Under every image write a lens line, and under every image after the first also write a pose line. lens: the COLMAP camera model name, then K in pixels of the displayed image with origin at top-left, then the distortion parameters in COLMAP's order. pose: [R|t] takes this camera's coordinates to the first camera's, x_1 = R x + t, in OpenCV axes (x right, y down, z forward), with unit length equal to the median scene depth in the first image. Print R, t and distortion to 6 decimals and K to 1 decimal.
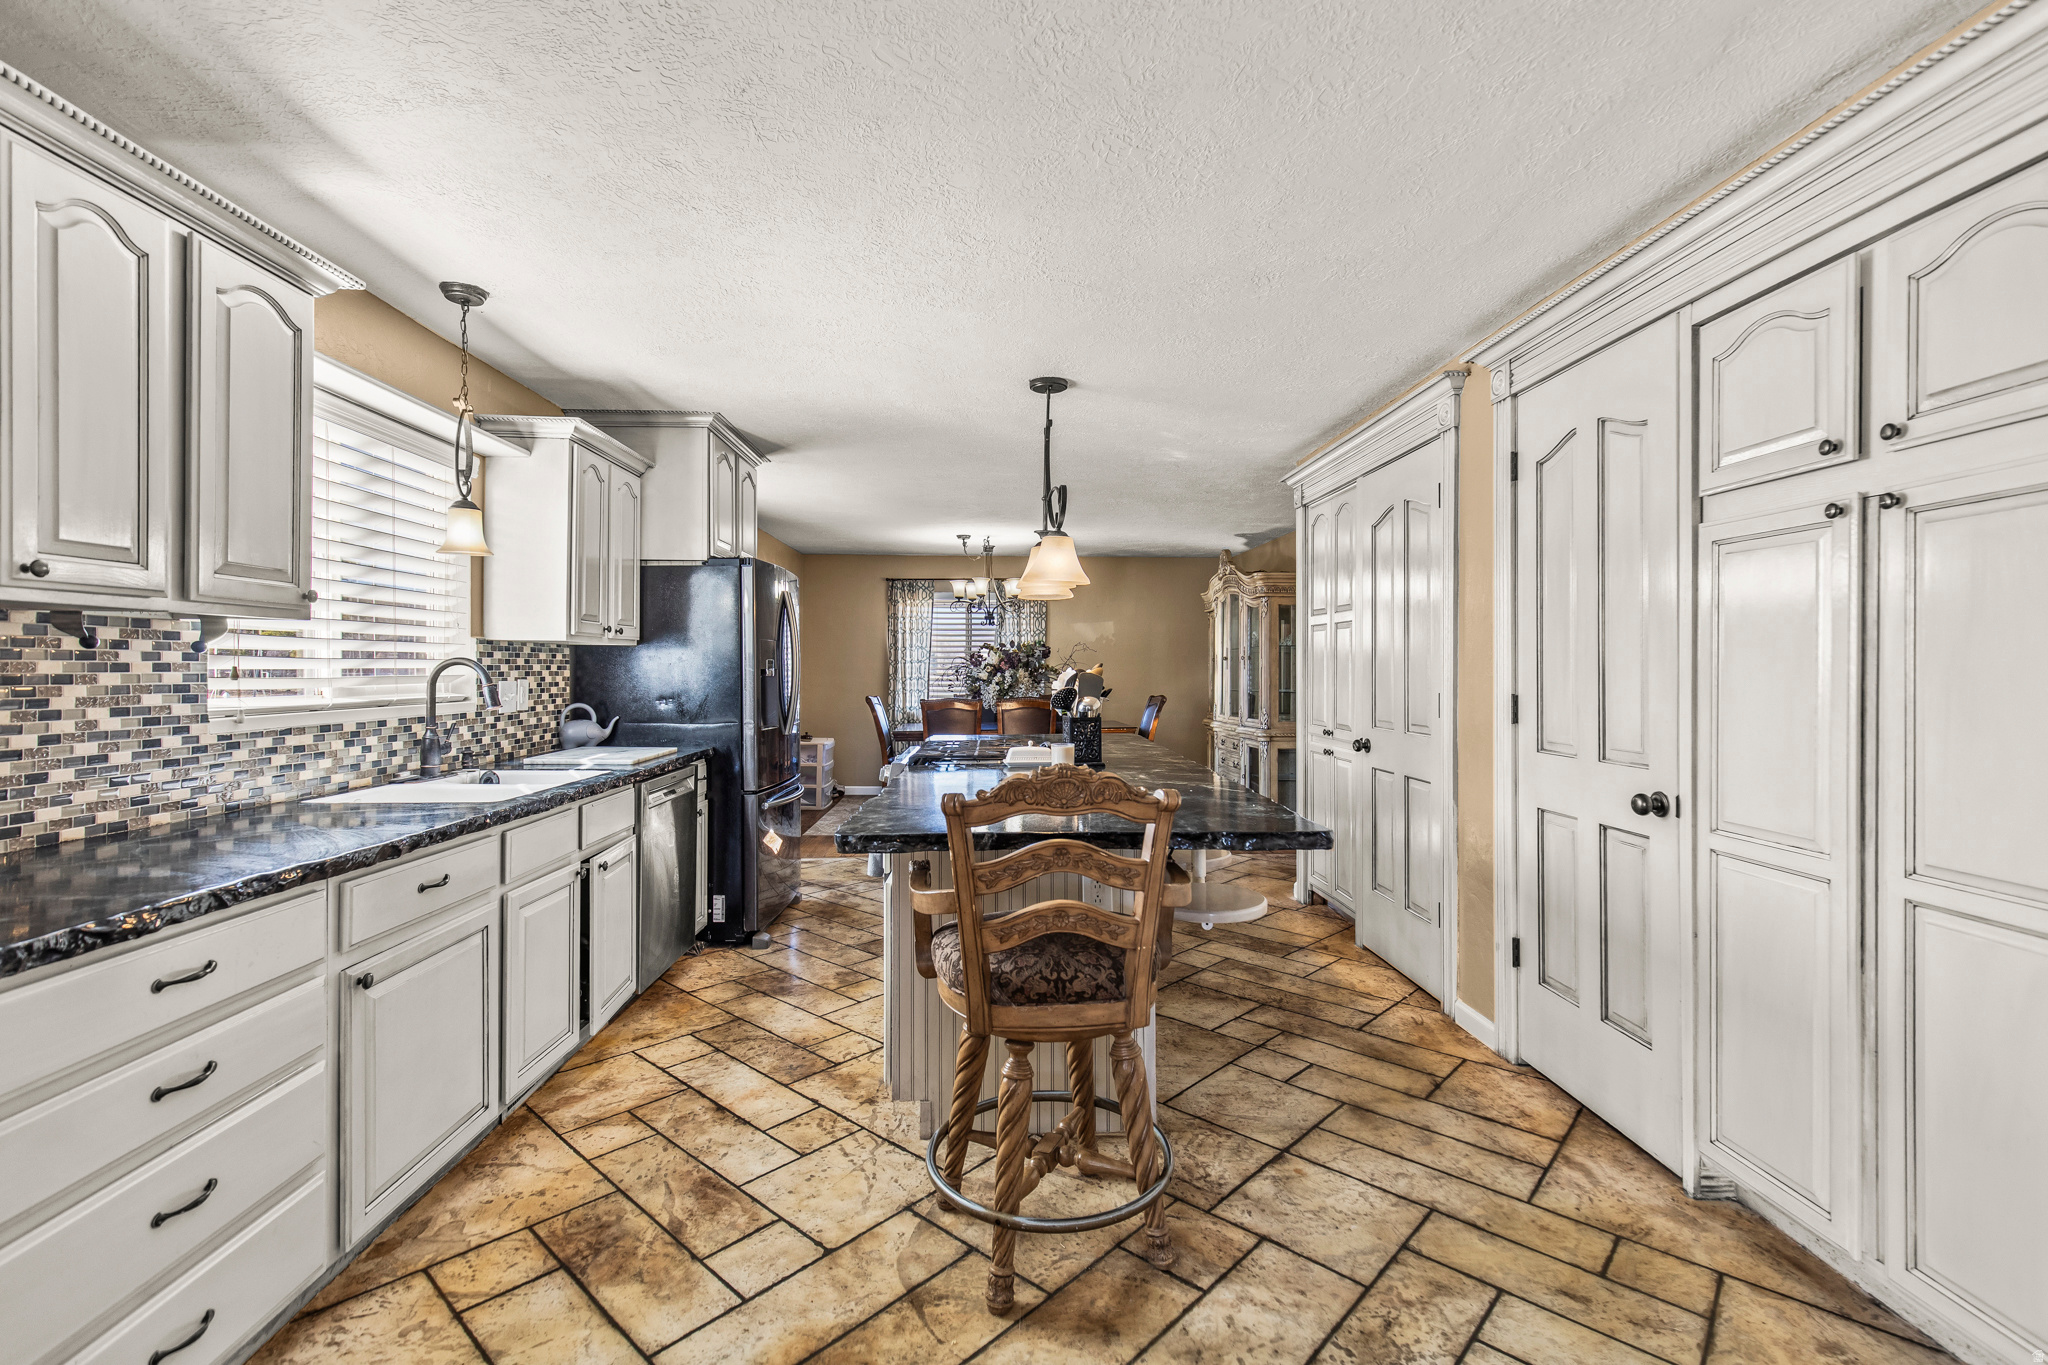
lens RADIAL K [[926.3, 0, 1024.9], [0, 926.3, 667.4], [0, 0, 1]] dist [0.008345, -0.000969]
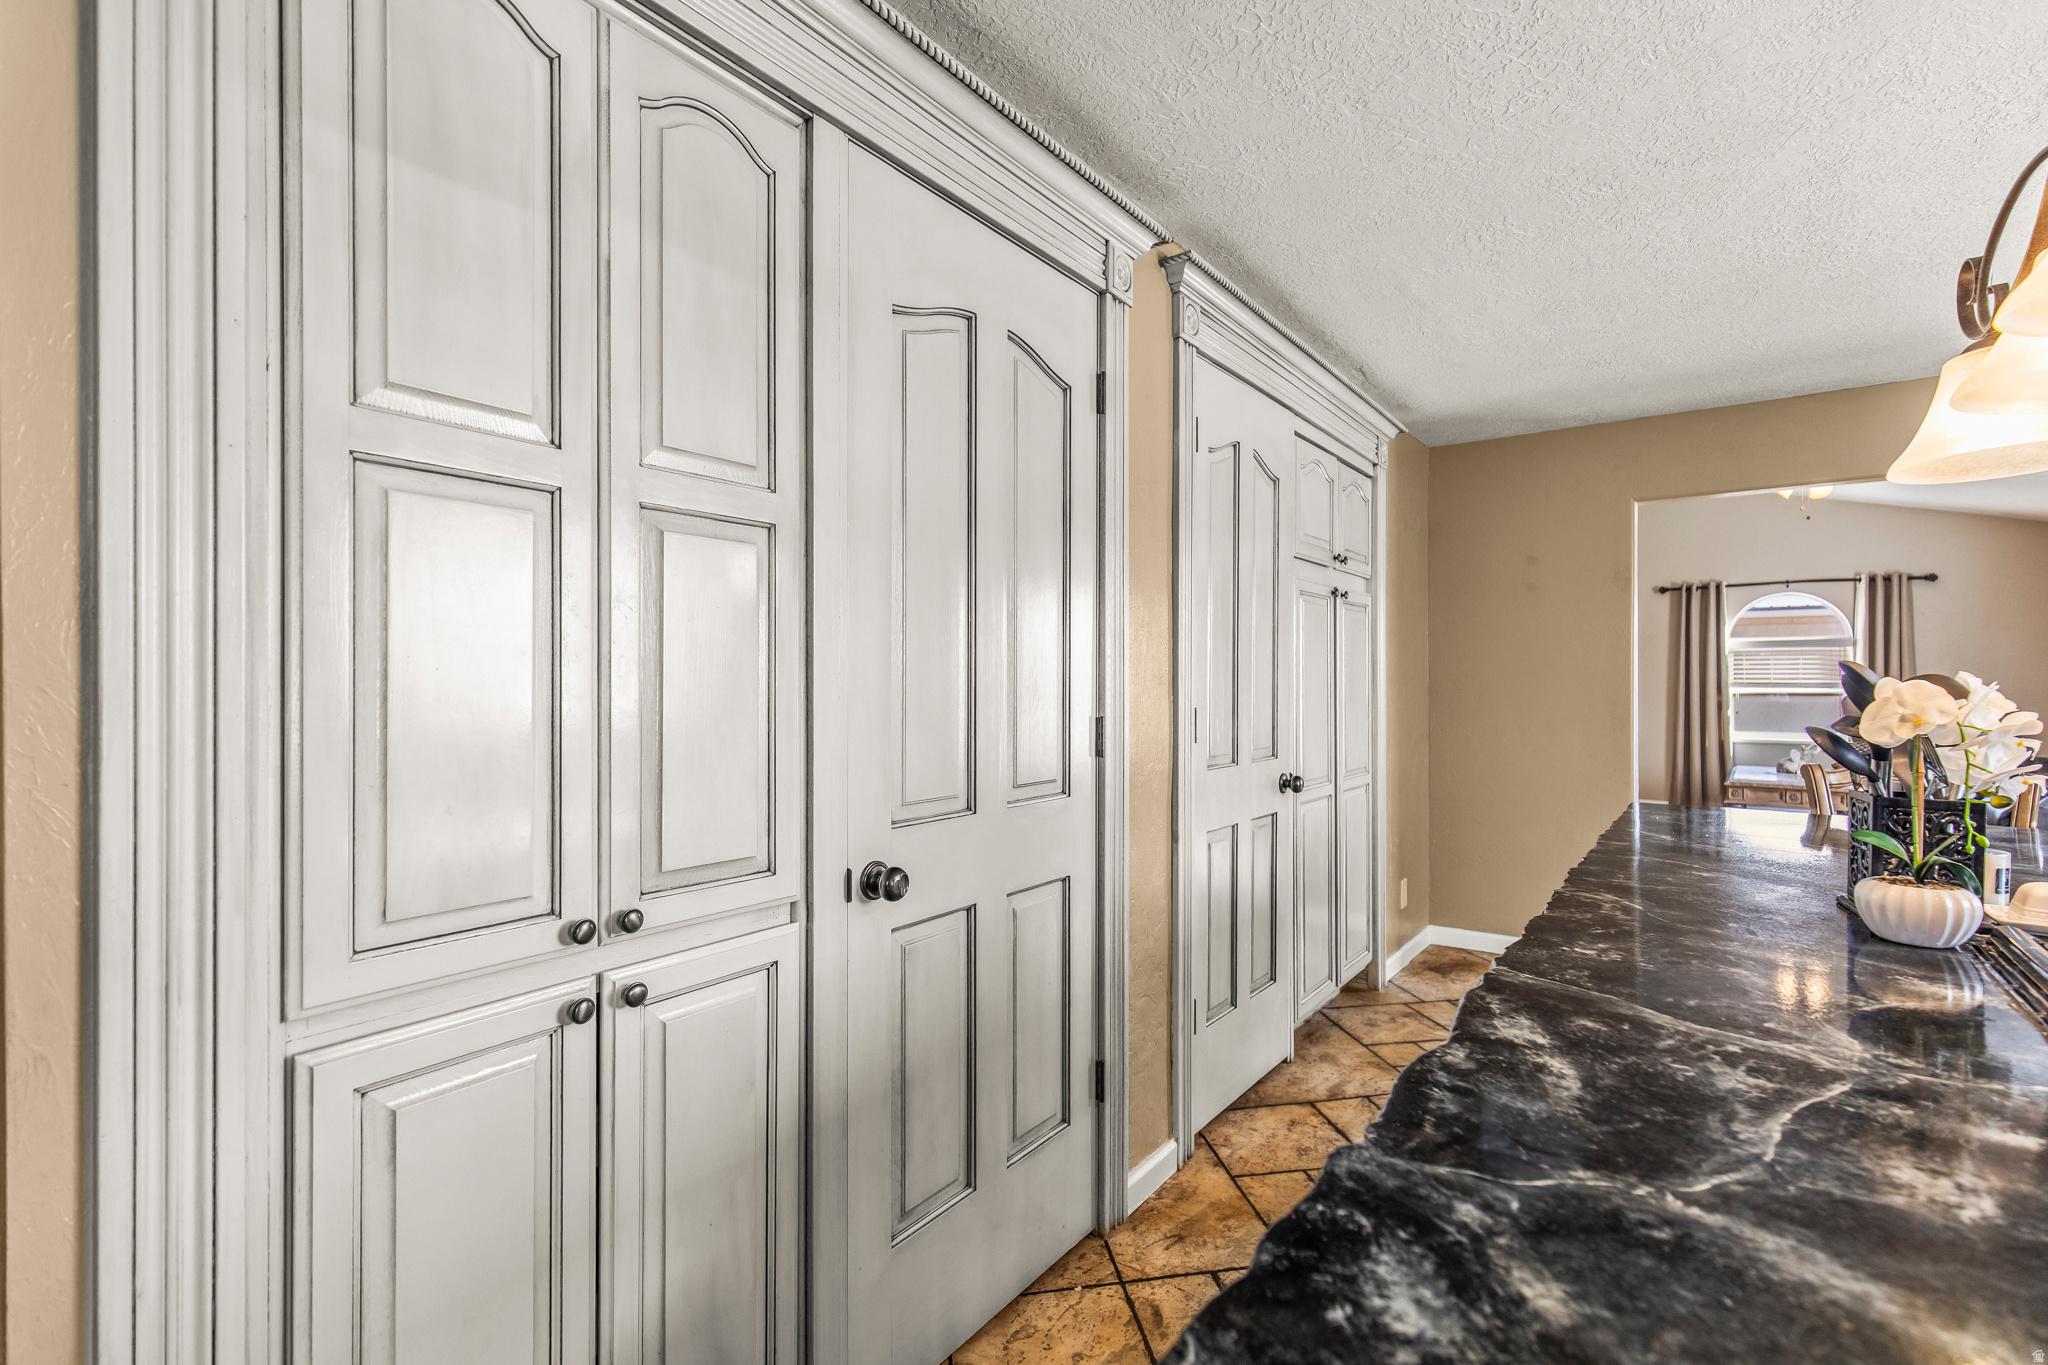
lens RADIAL K [[923.6, 0, 1024.0], [0, 923.6, 682.5], [0, 0, 1]] dist [0.005649, -0.000484]
pose [[-0.777861, -0.002459, 0.628431, 0.134147], [-0.001832, 0.999997, 0.001645, 0.004604], [-0.628434, 0.000128, -0.777863, 1.890921]]
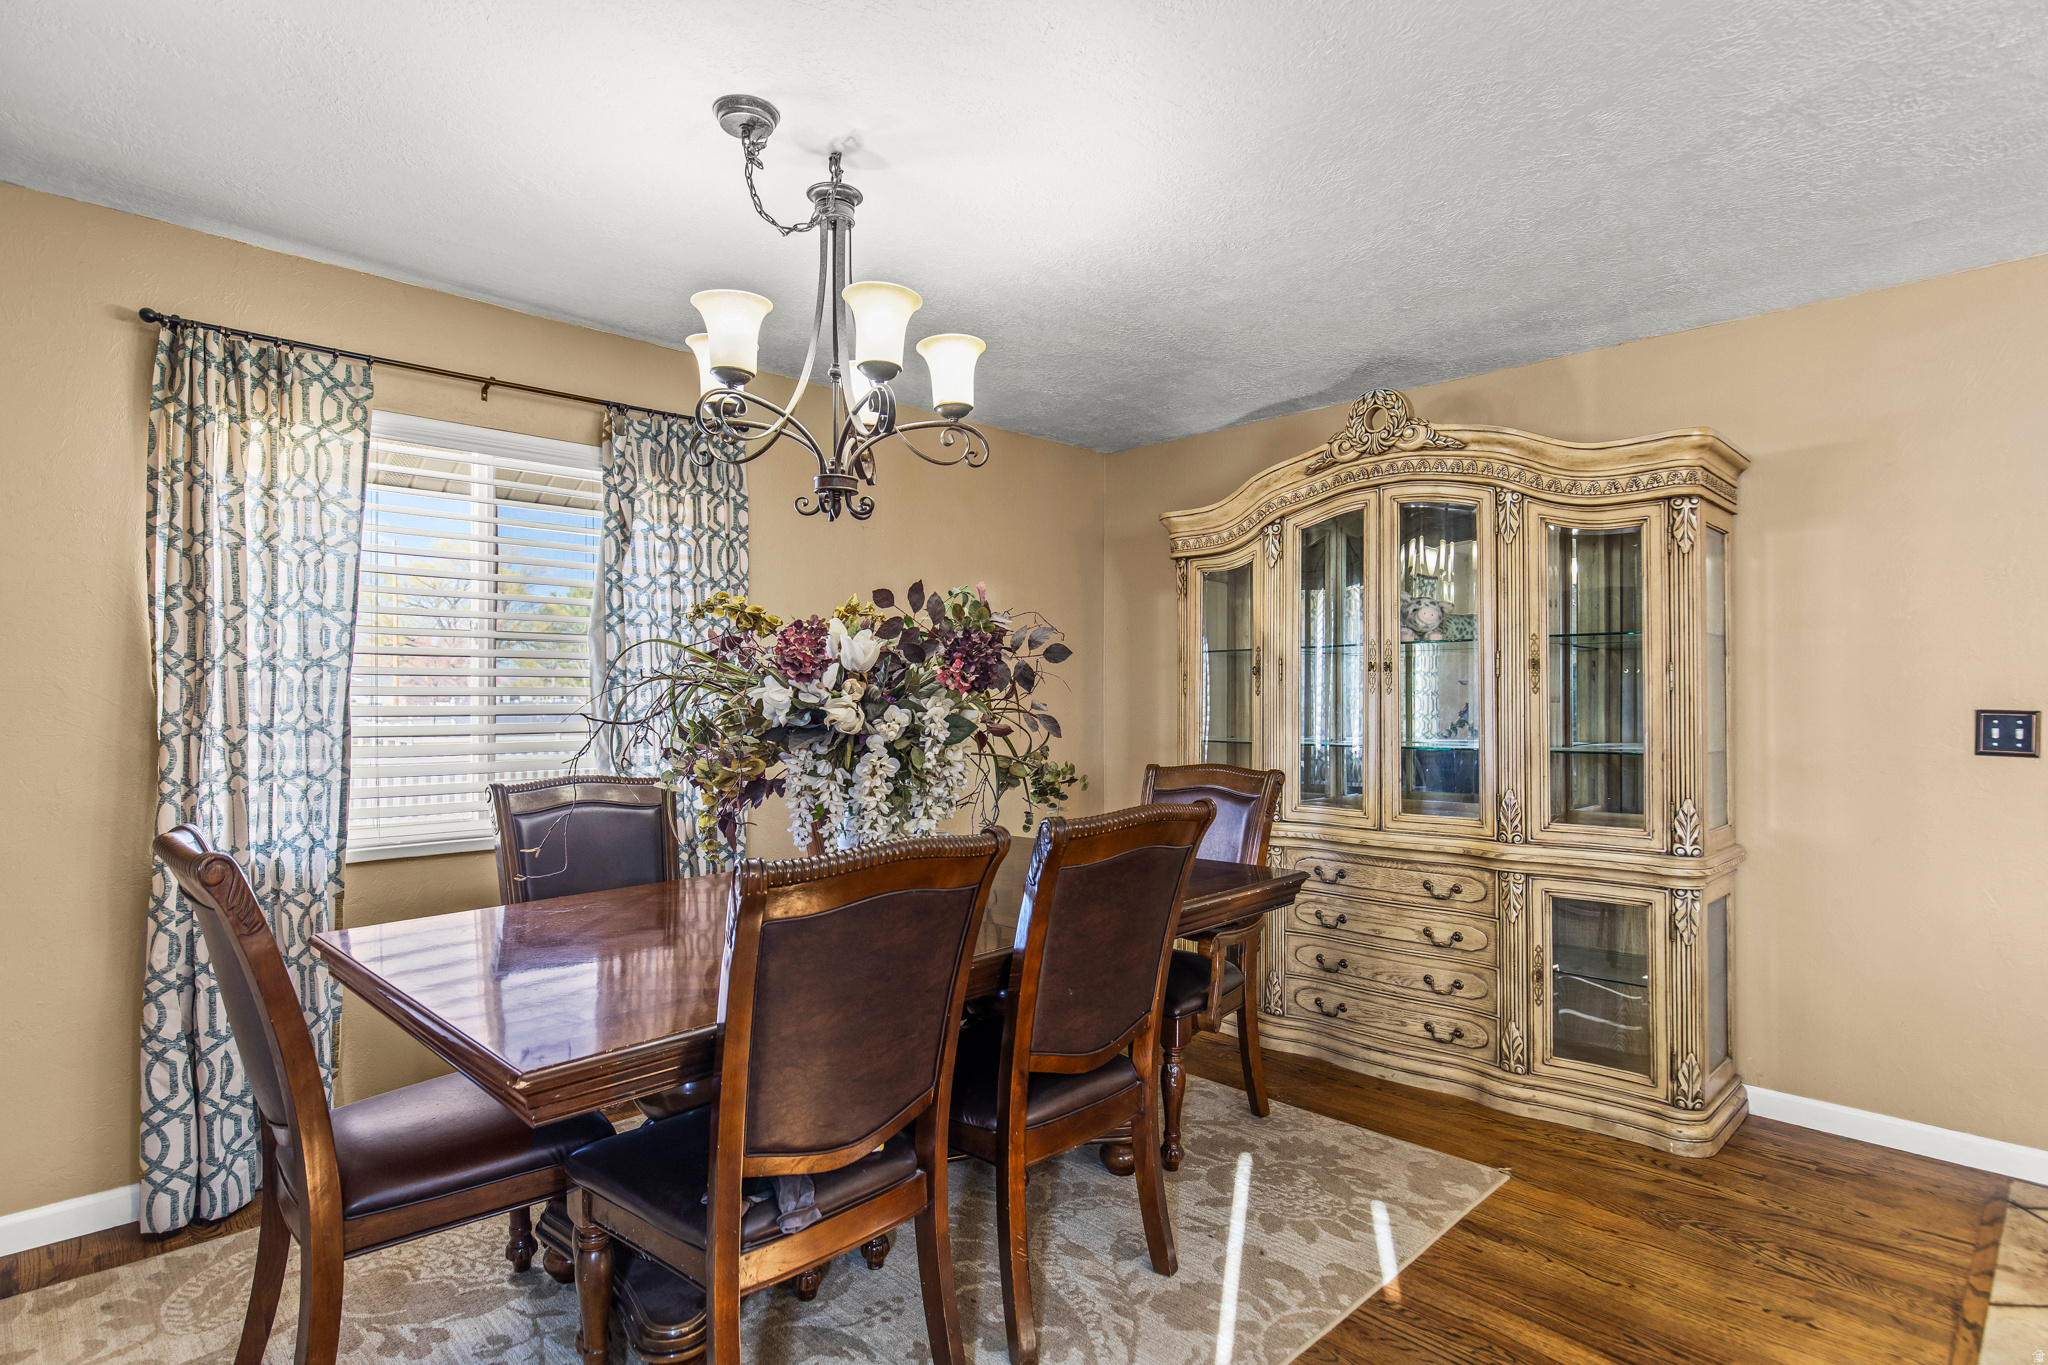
lens RADIAL K [[1056.8, 0, 1024.0], [0, 1056.8, 682.5], [0, 0, 1]] dist [0.001108, 0.000140]
pose [[0.737056, 0.008462, 0.675779, -0.553127], [-0.000423, 0.999927, -0.012060, 0.008539], [-0.675832, 0.008604, 0.737006, 2.166636]]
